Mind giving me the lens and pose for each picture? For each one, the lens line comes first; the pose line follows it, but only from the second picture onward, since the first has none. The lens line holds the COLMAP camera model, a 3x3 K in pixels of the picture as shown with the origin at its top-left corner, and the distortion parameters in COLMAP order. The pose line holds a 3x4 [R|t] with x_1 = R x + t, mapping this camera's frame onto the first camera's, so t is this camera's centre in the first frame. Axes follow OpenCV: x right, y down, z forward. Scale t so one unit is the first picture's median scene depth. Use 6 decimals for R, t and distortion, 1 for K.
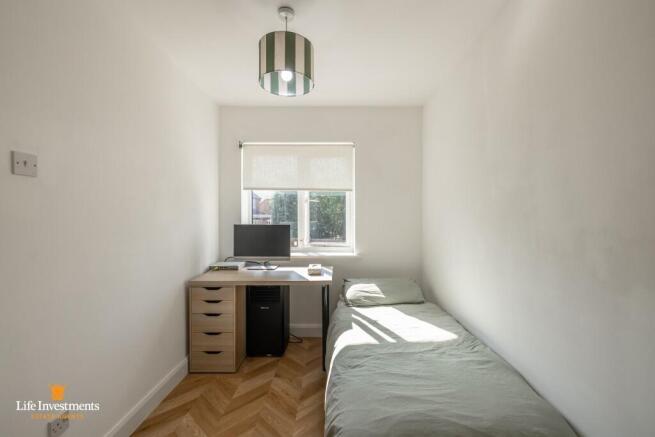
lens RADIAL K [[266.6, 0, 326.3], [0, 266.6, 224.9], [0, 0, 1]] dist [-0.001719, -0.000081]
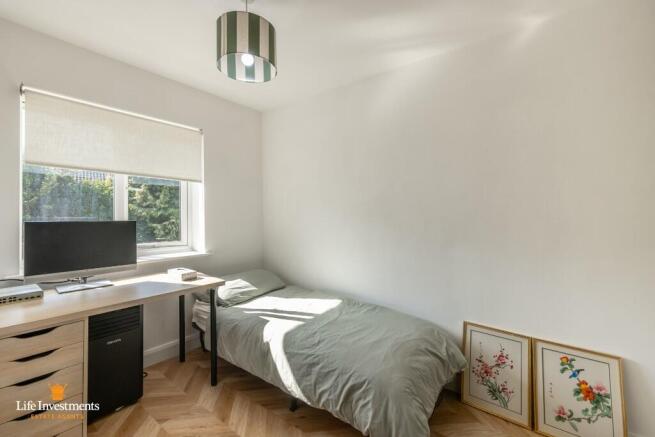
lens RADIAL K [[266.6, 0, 325.9], [0, 266.6, 211.6], [0, 0, 1]] dist [-0.001719, -0.000081]
pose [[0.642150, 0.006769, 0.766549, -0.412192], [0.015498, 0.999642, -0.021810, -0.002181], [-0.766422, 0.025885, 0.641815, 0.127123]]
